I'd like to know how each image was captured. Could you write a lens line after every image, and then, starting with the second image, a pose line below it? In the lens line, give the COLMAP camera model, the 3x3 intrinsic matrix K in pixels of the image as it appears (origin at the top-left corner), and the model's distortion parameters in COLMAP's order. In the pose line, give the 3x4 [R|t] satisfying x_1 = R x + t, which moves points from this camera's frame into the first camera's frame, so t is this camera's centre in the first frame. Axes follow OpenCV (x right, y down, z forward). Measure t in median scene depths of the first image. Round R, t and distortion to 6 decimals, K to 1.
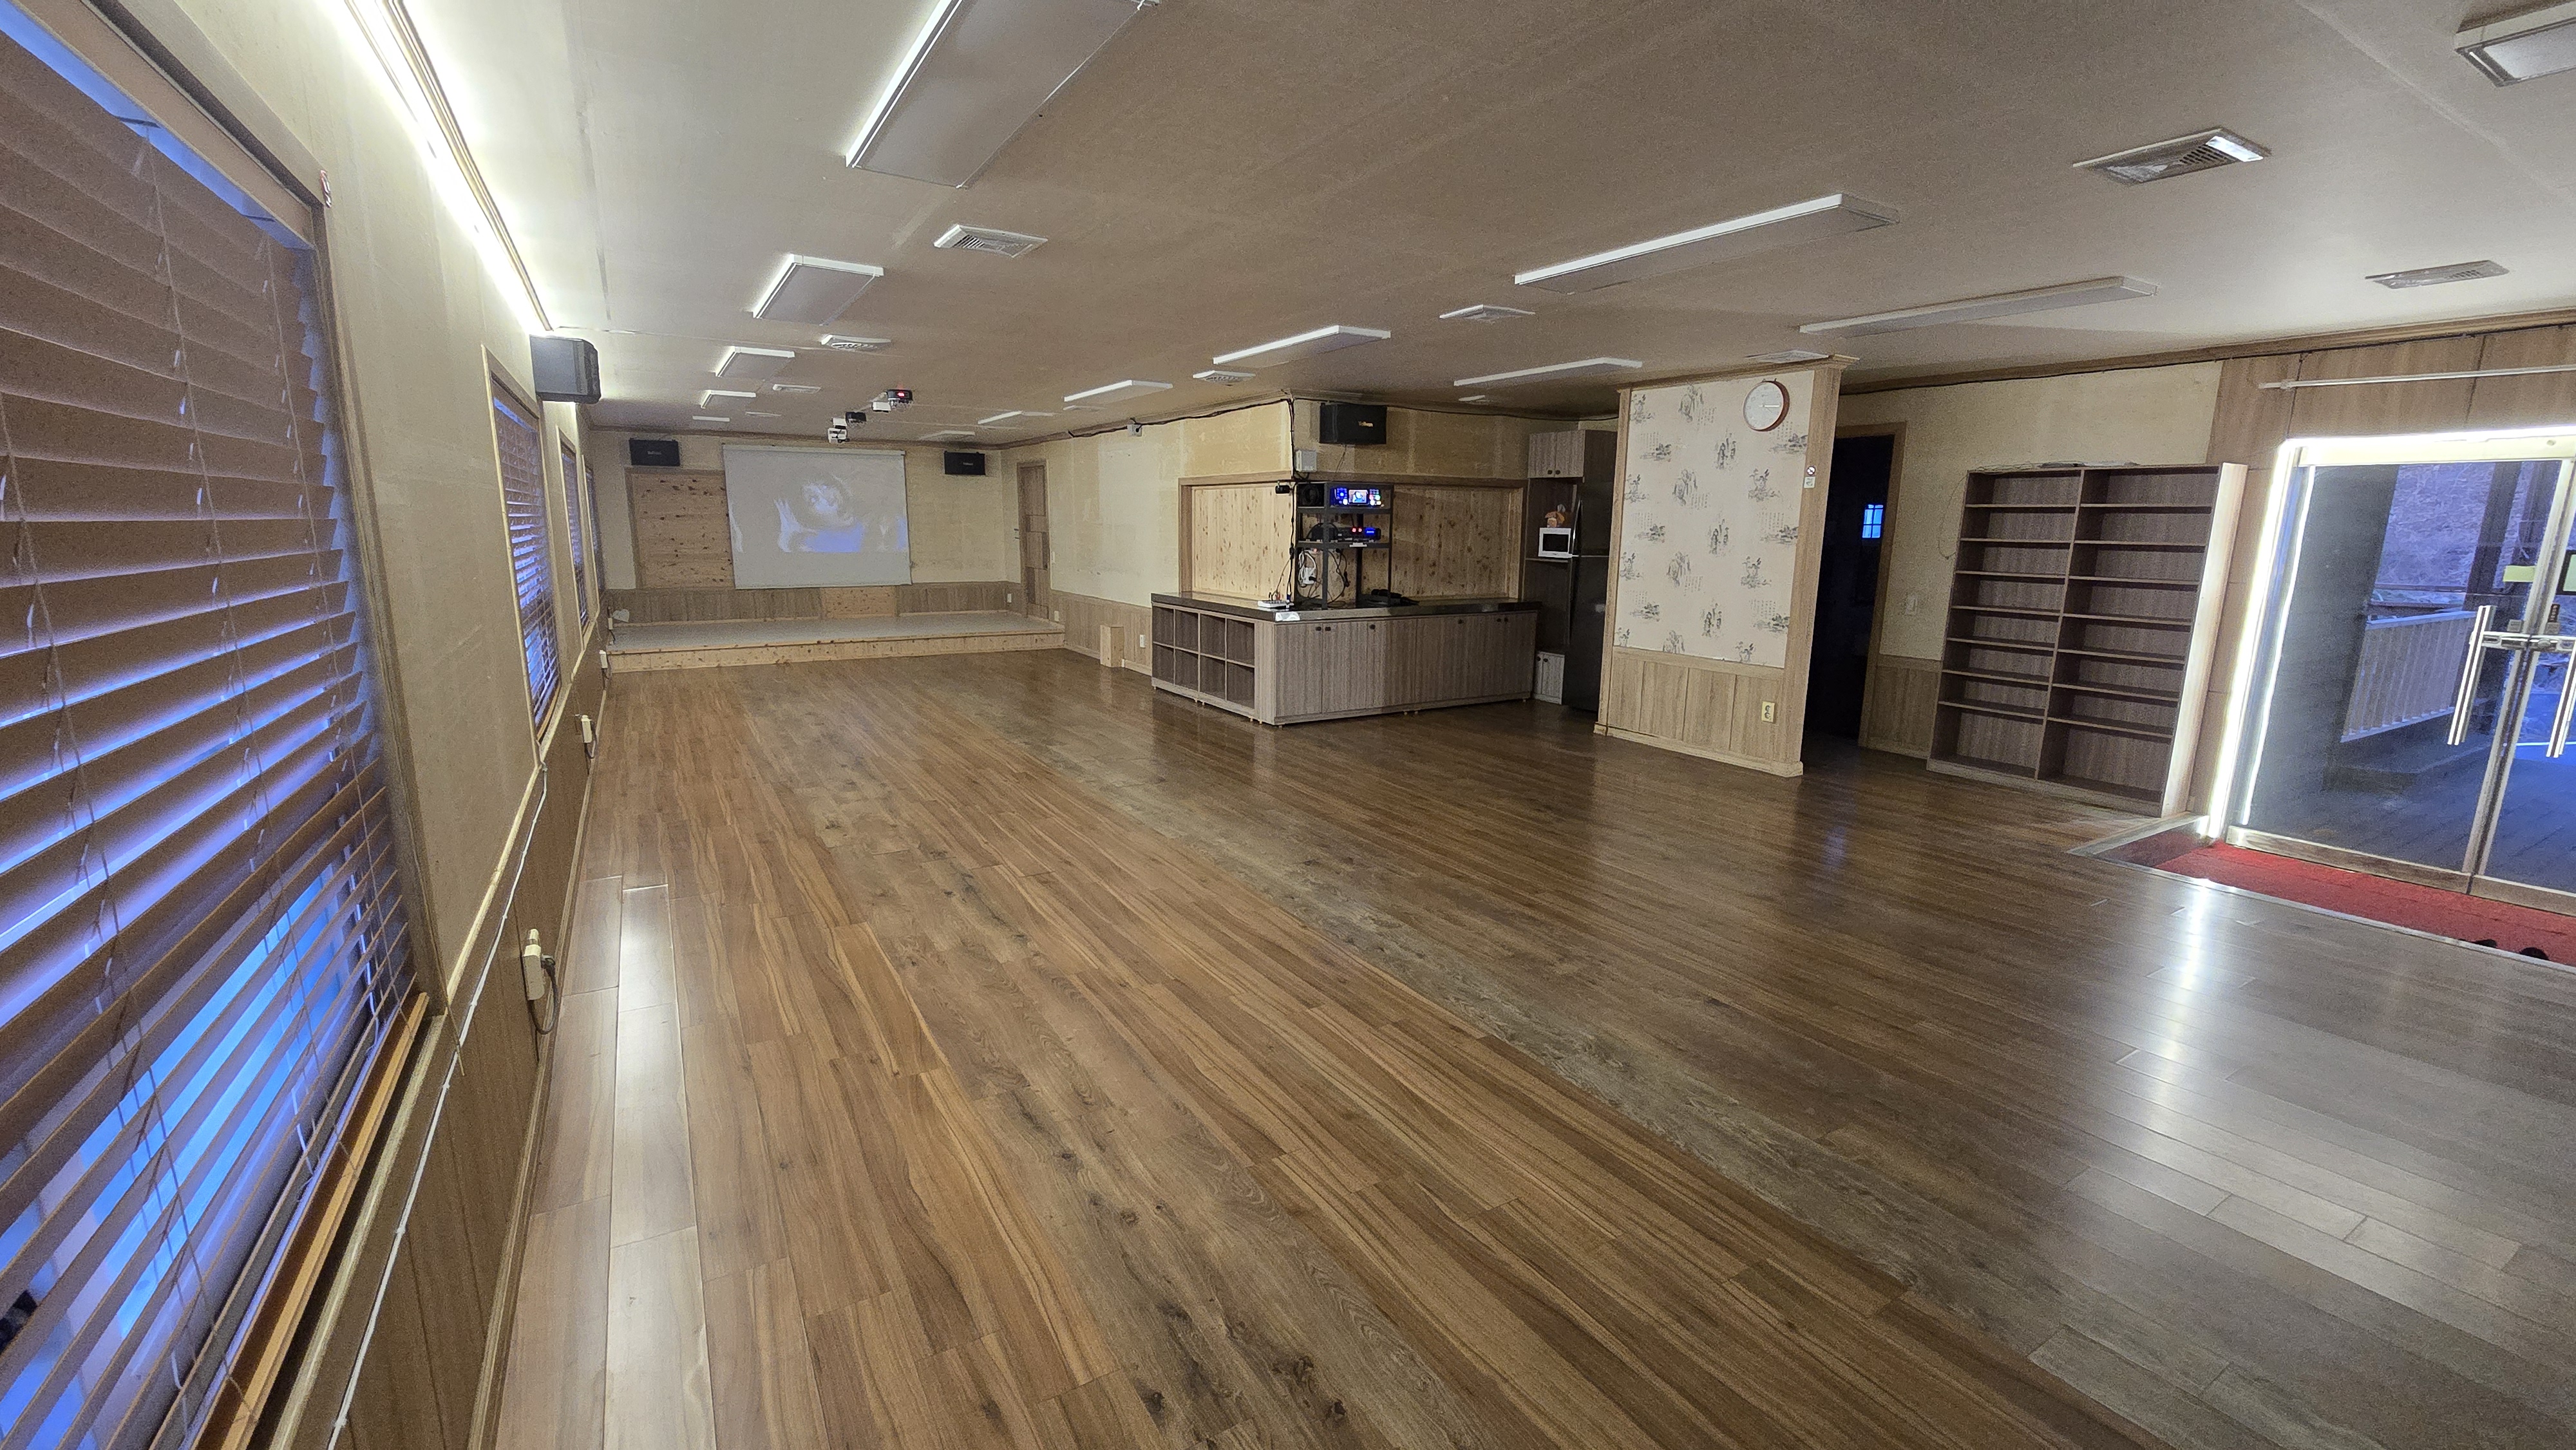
lens RADIAL K [[1044.6, 0, 1288.0], [0, 1044.6, 725.0], [0, 0, 1]] dist [-0.002536, -0.000117]
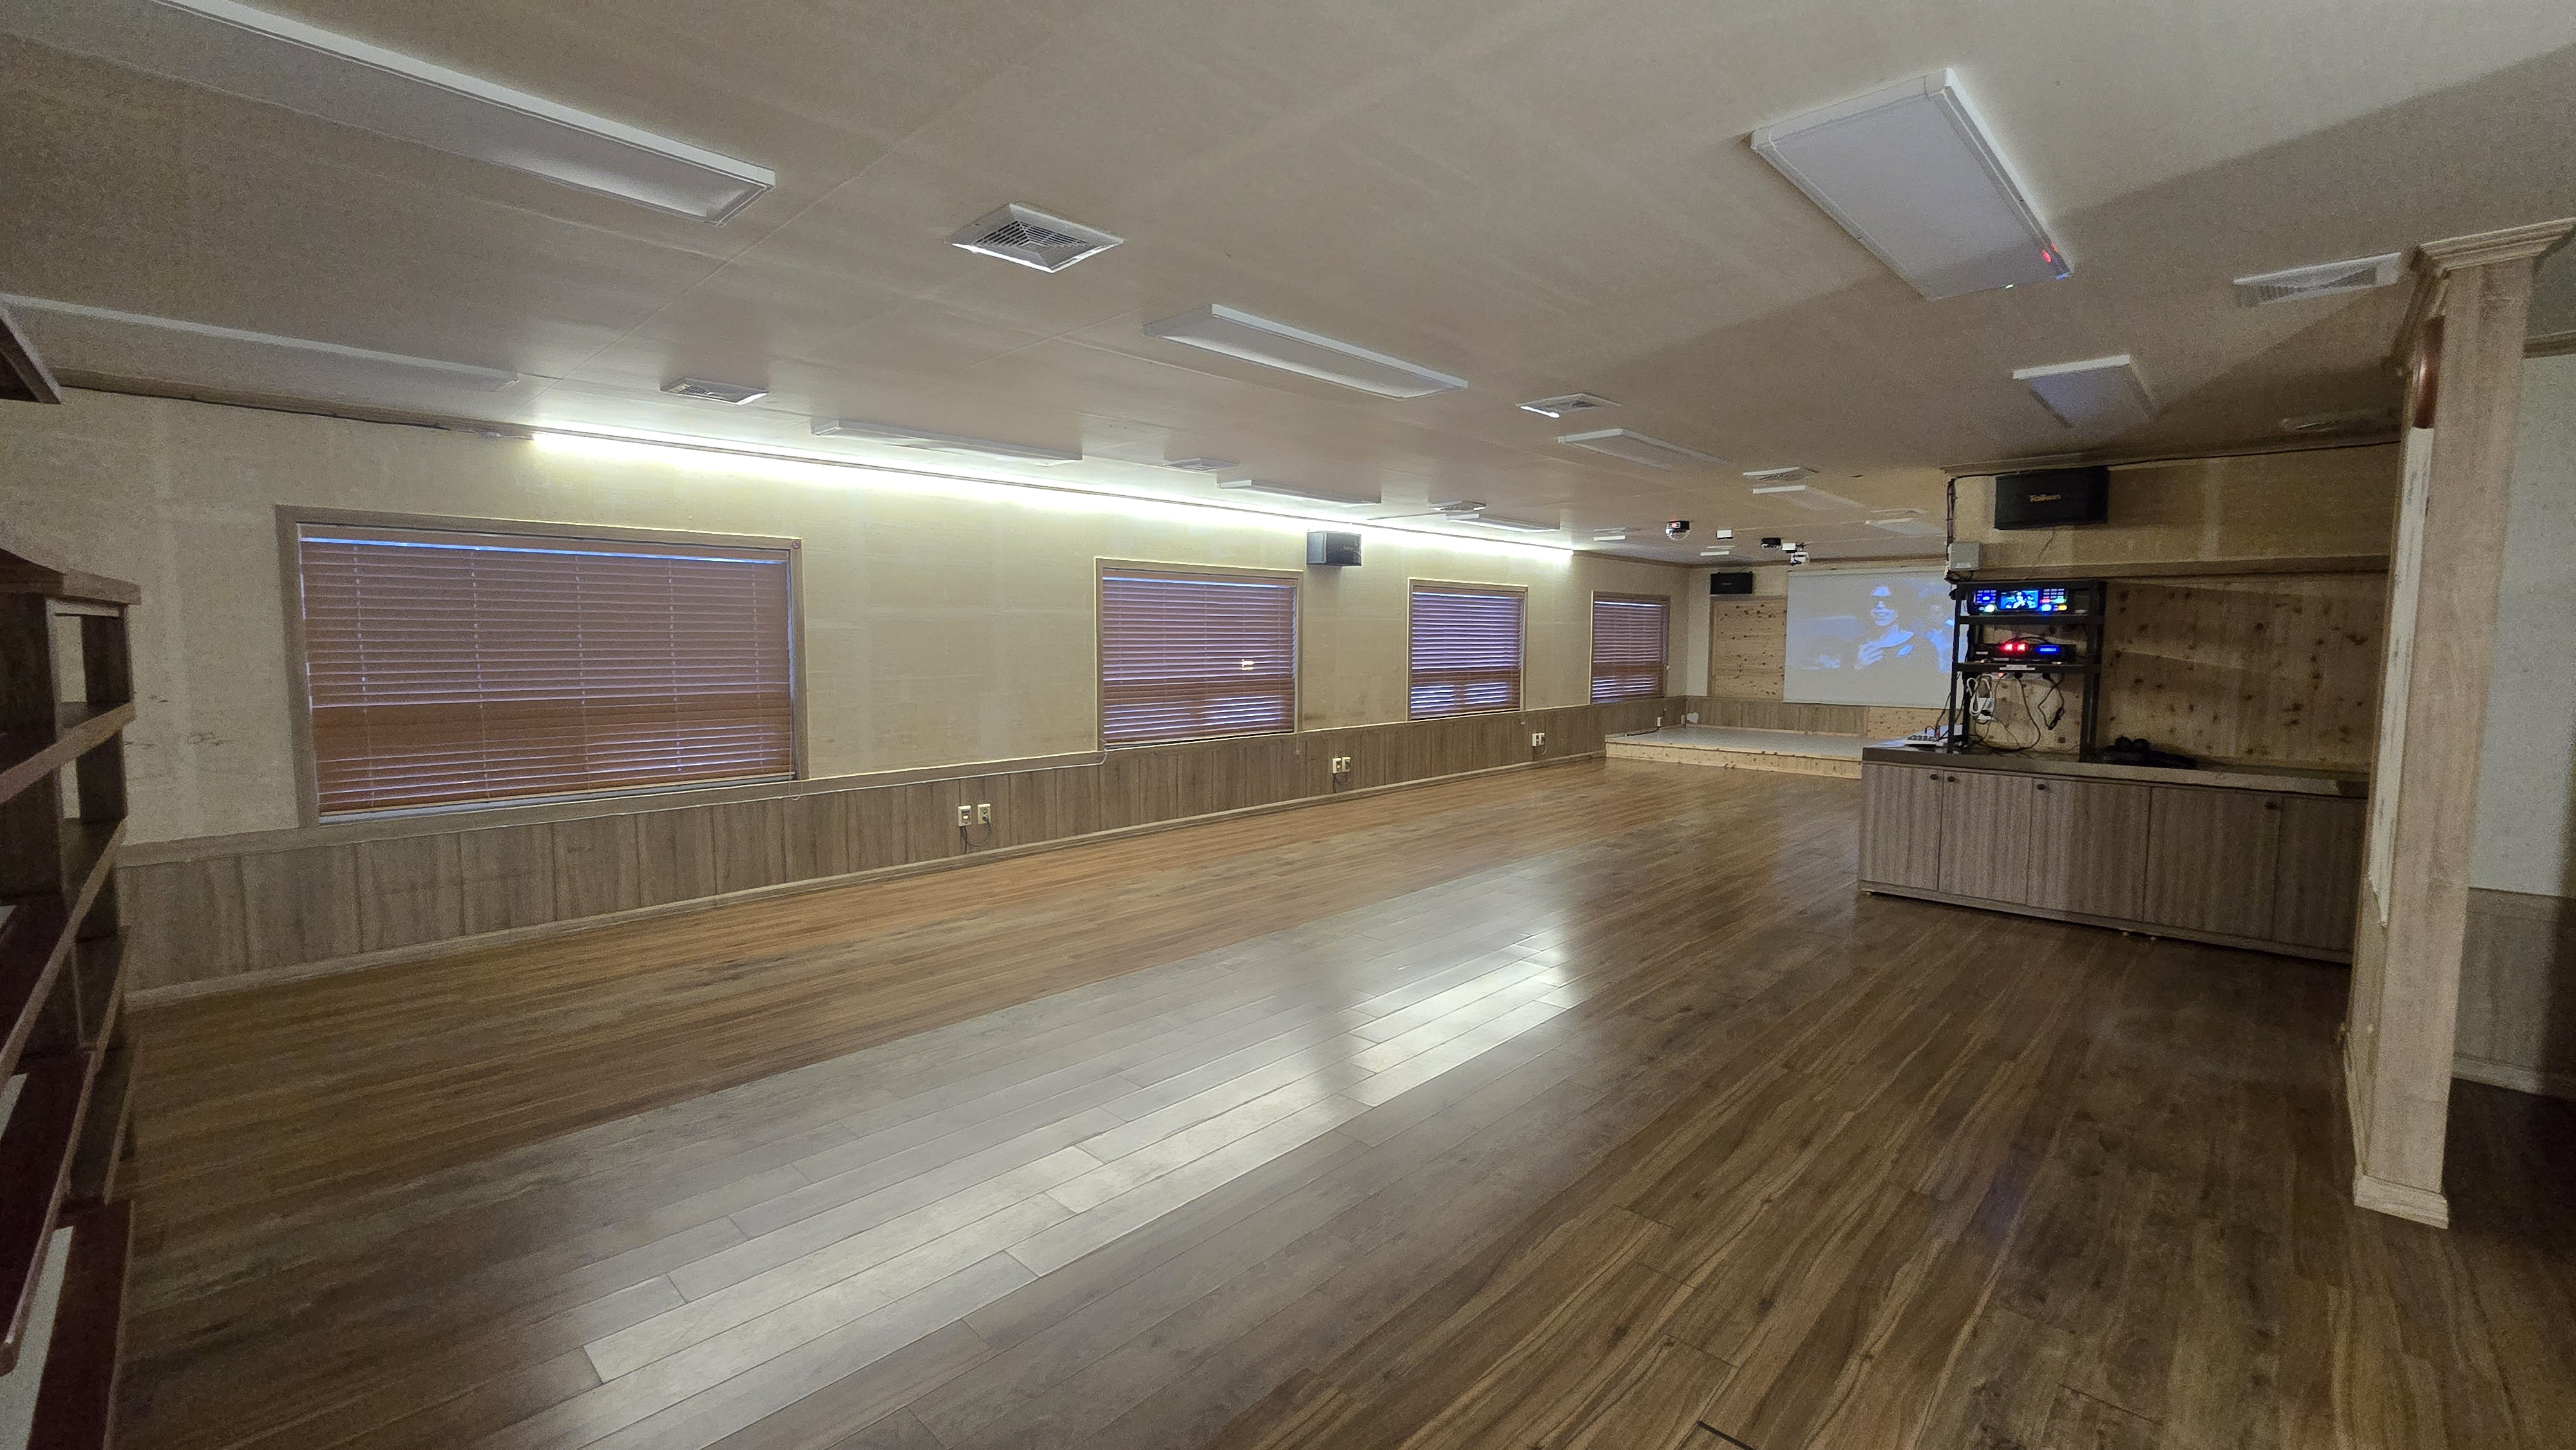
lens RADIAL K [[1044.6, 0, 1288.0], [0, 1044.6, 725.0], [0, 0, 1]] dist [-0.002536, -0.000117]
pose [[0.248257, 0.073839, -0.965876, 0.635357], [-0.184861, 0.982377, 0.027587, -0.063809], [0.950892, 0.171705, 0.257532, 0.362655]]
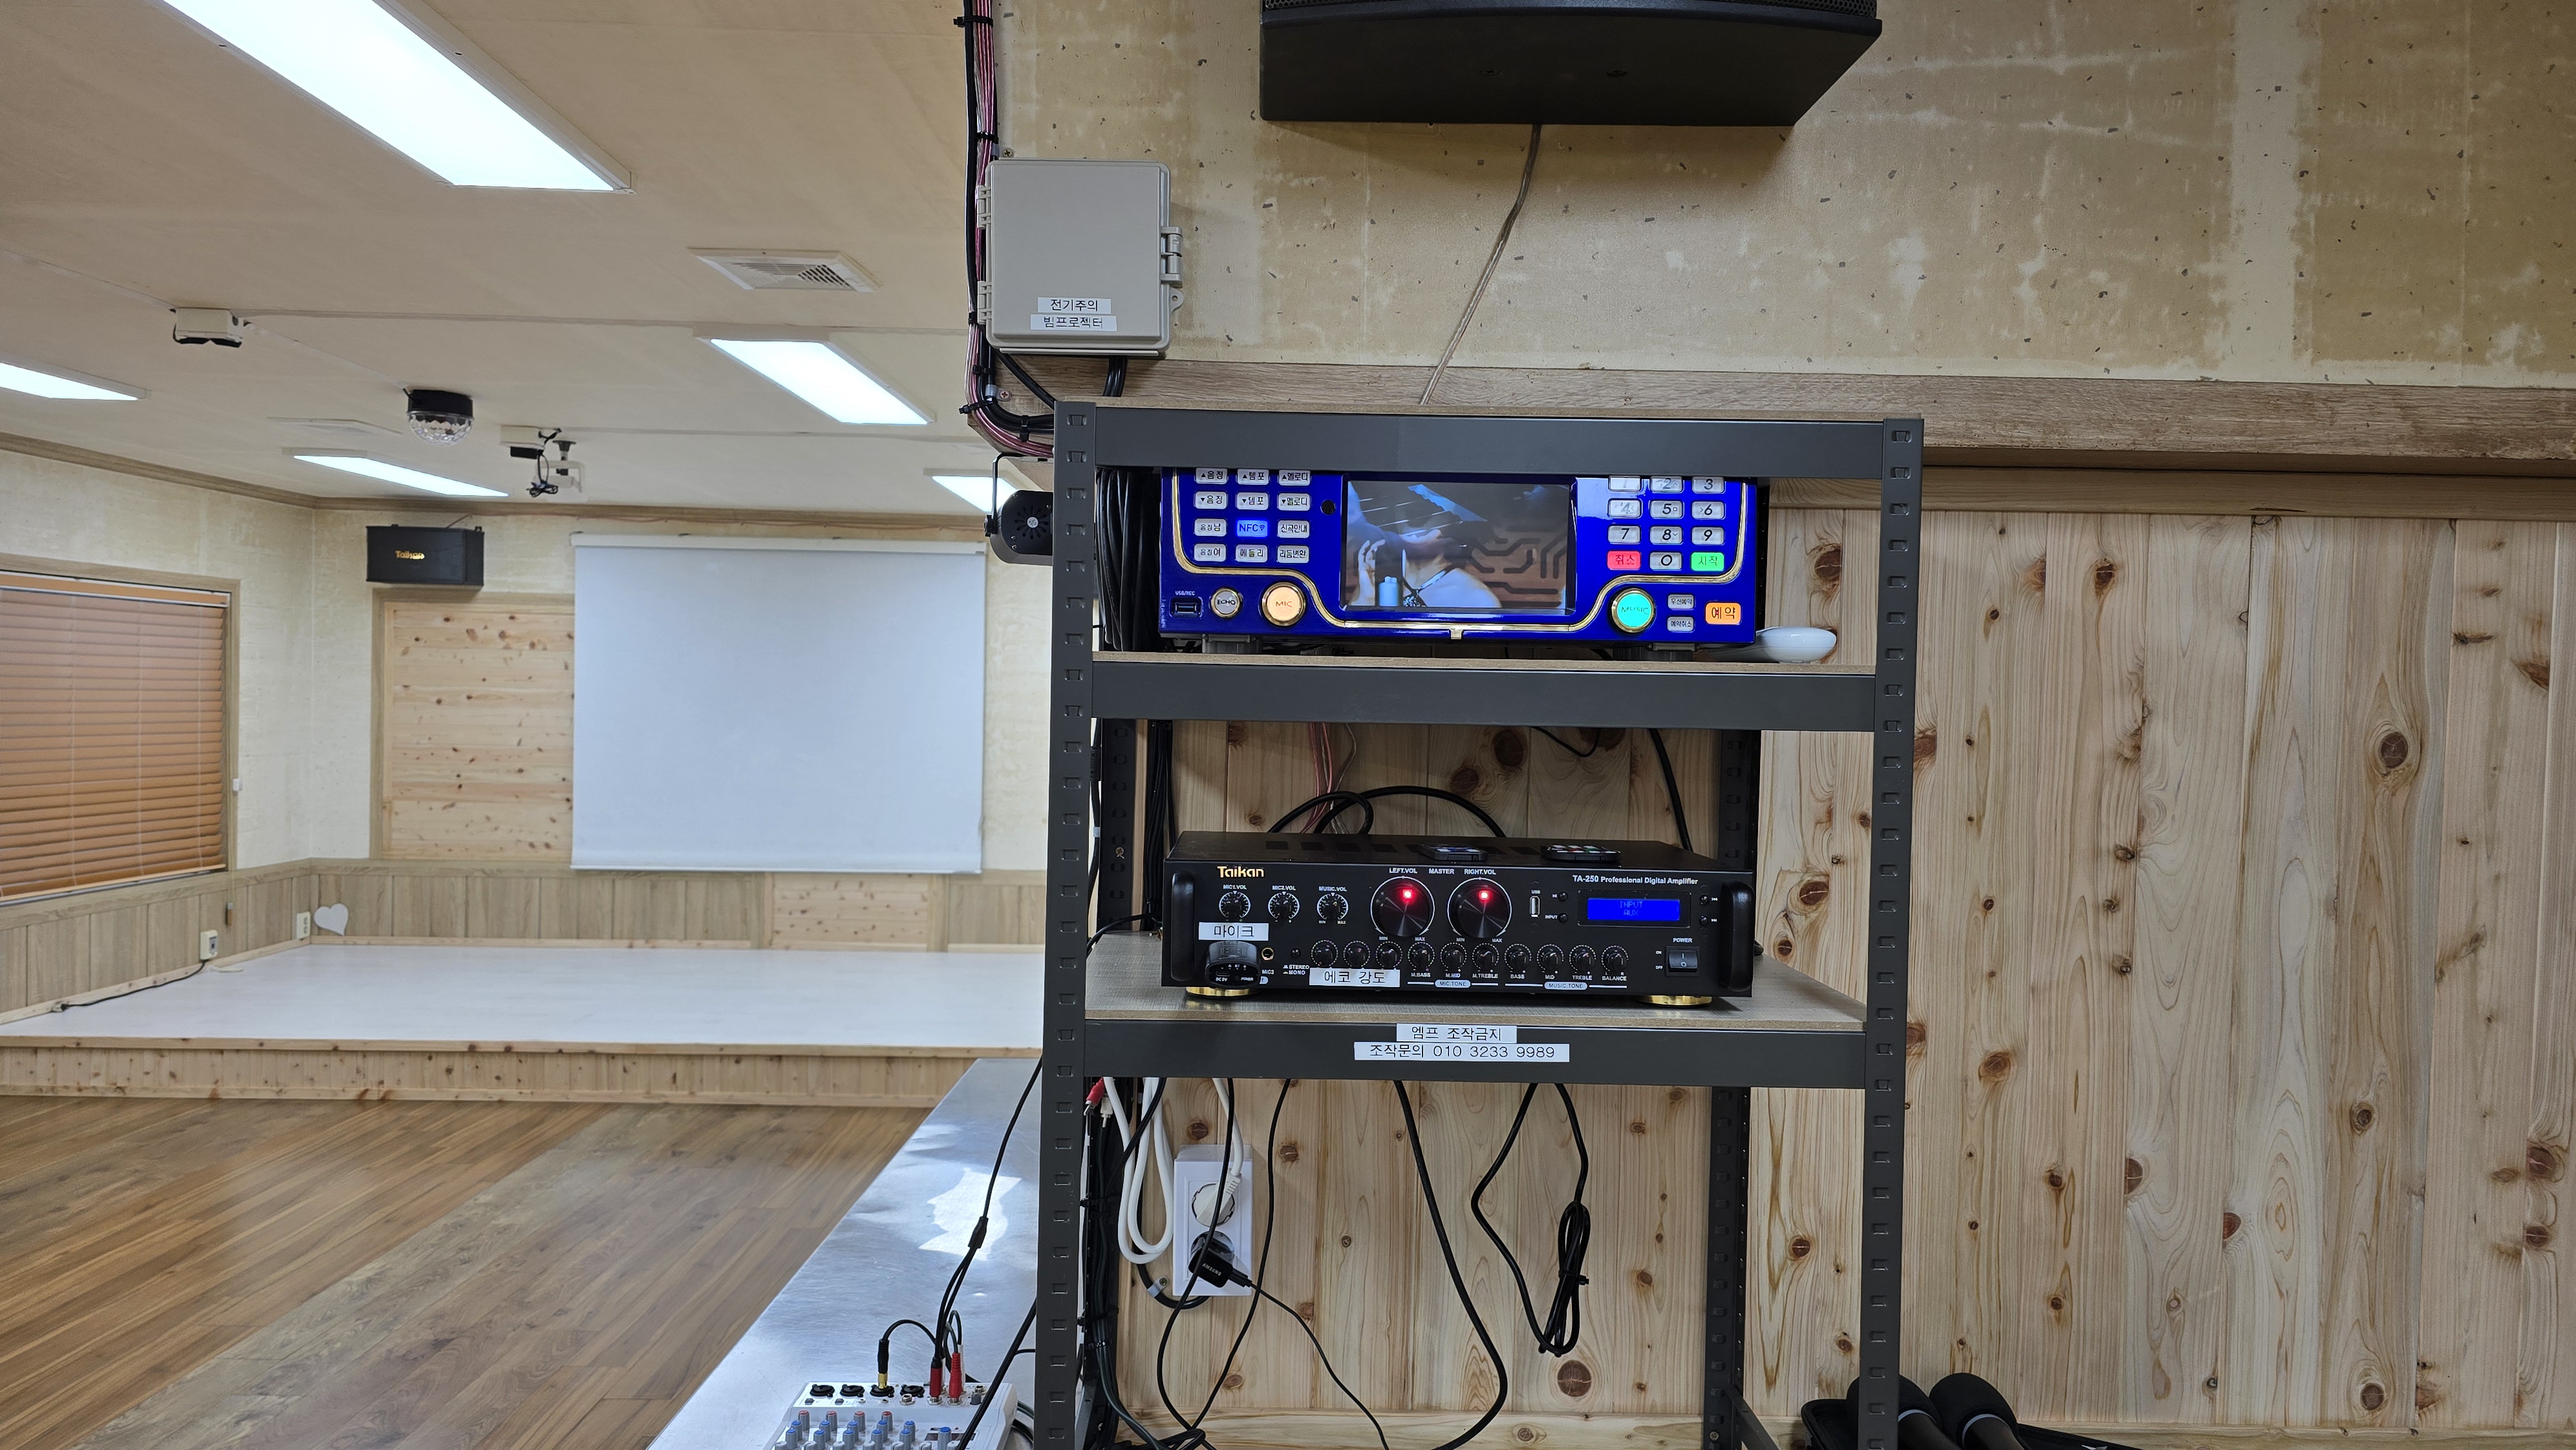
lens RADIAL K [[1696.5, 0, 1340.9], [0, 1696.5, 732.4], [0, 0, 1]] dist [-0.001684, -0.000536]
pose [[0.868454, 0.017131, -0.495473, 0.126230], [-0.104702, 0.983199, -0.149526, -0.180660], [0.484587, 0.181733, 0.855657, 0.878216]]
